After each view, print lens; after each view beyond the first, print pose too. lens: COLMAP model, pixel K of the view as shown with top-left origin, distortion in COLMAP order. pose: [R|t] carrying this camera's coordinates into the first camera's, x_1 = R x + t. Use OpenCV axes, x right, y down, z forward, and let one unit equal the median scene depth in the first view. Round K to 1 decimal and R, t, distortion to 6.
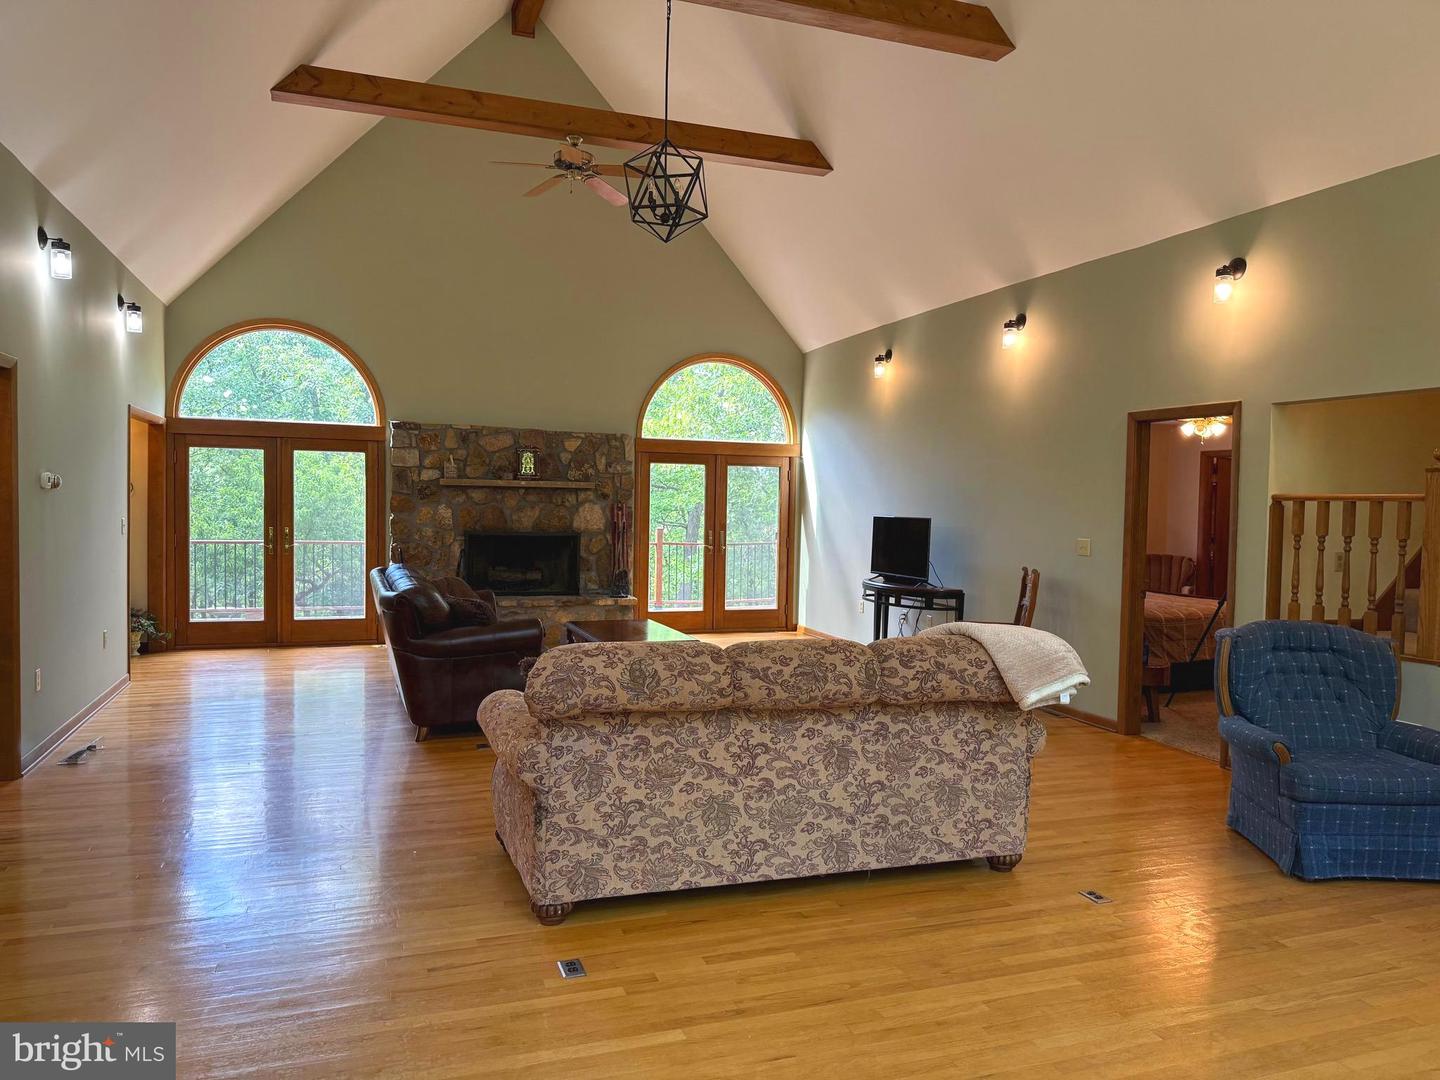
lens RADIAL K [[1018.4, 0, 711.2], [0, 1018.4, 540.9], [0, 0, 1]] dist [0.112554, -0.186780]
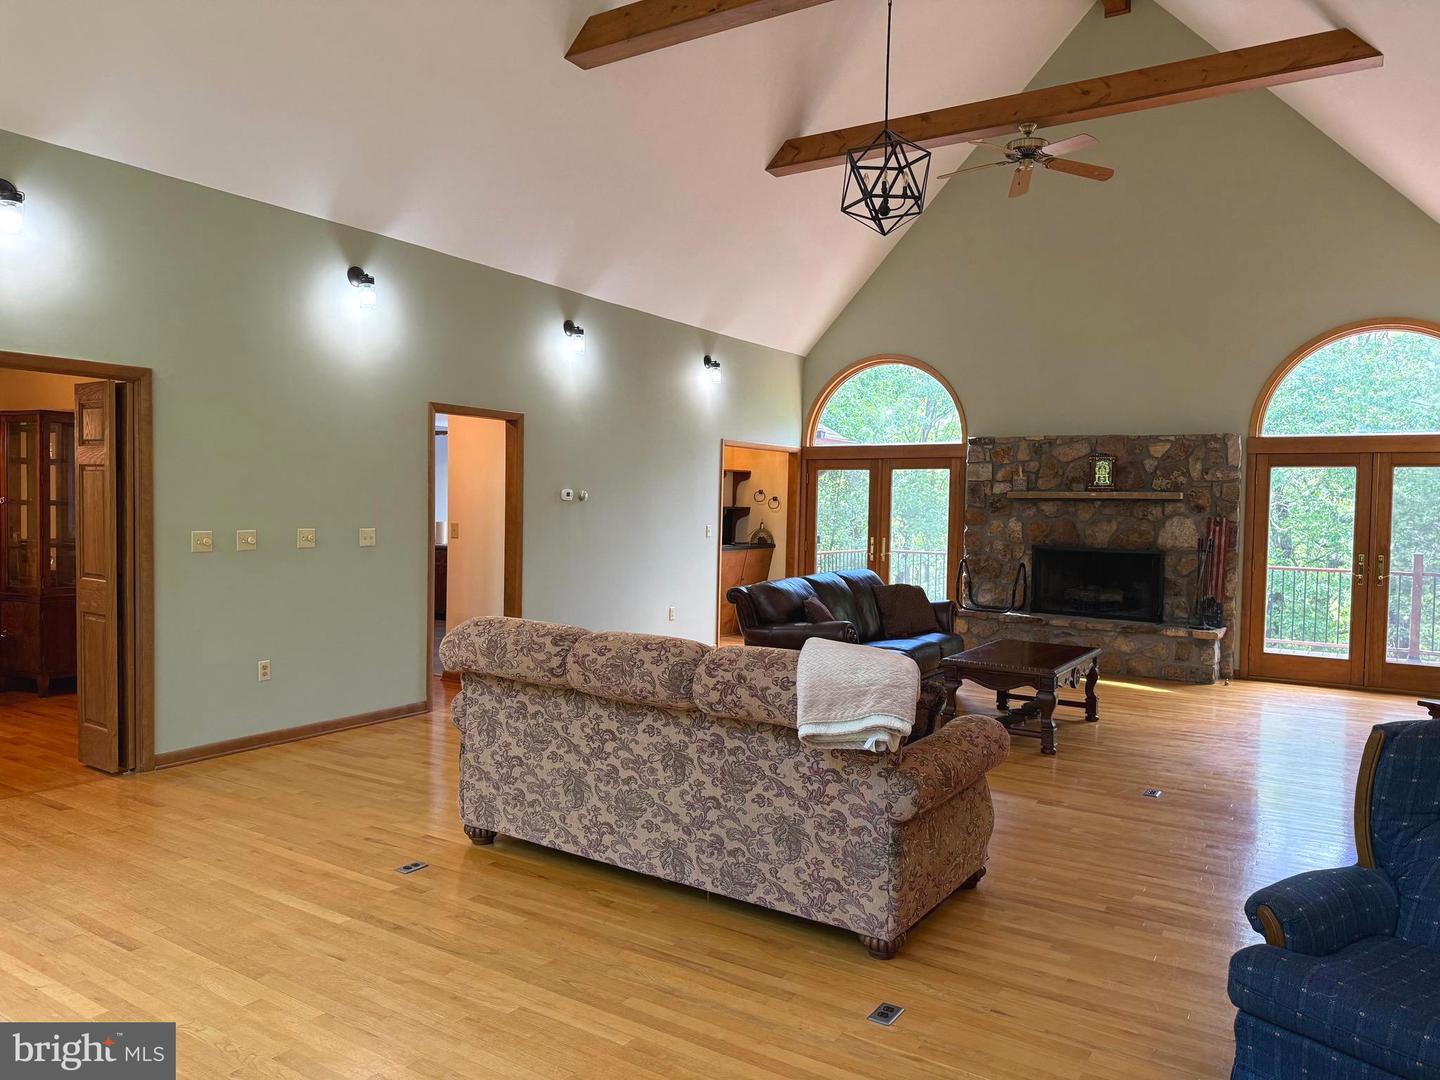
lens RADIAL K [[1018.4, 0, 711.2], [0, 1018.4, 540.9], [0, 0, 1]] dist [0.112554, -0.186780]
pose [[0.599437, 0.019077, -0.800194, 0.863205], [-0.038229, 0.999257, -0.004815, 0.006593], [0.799508, 0.033477, 0.599721, 0.417238]]
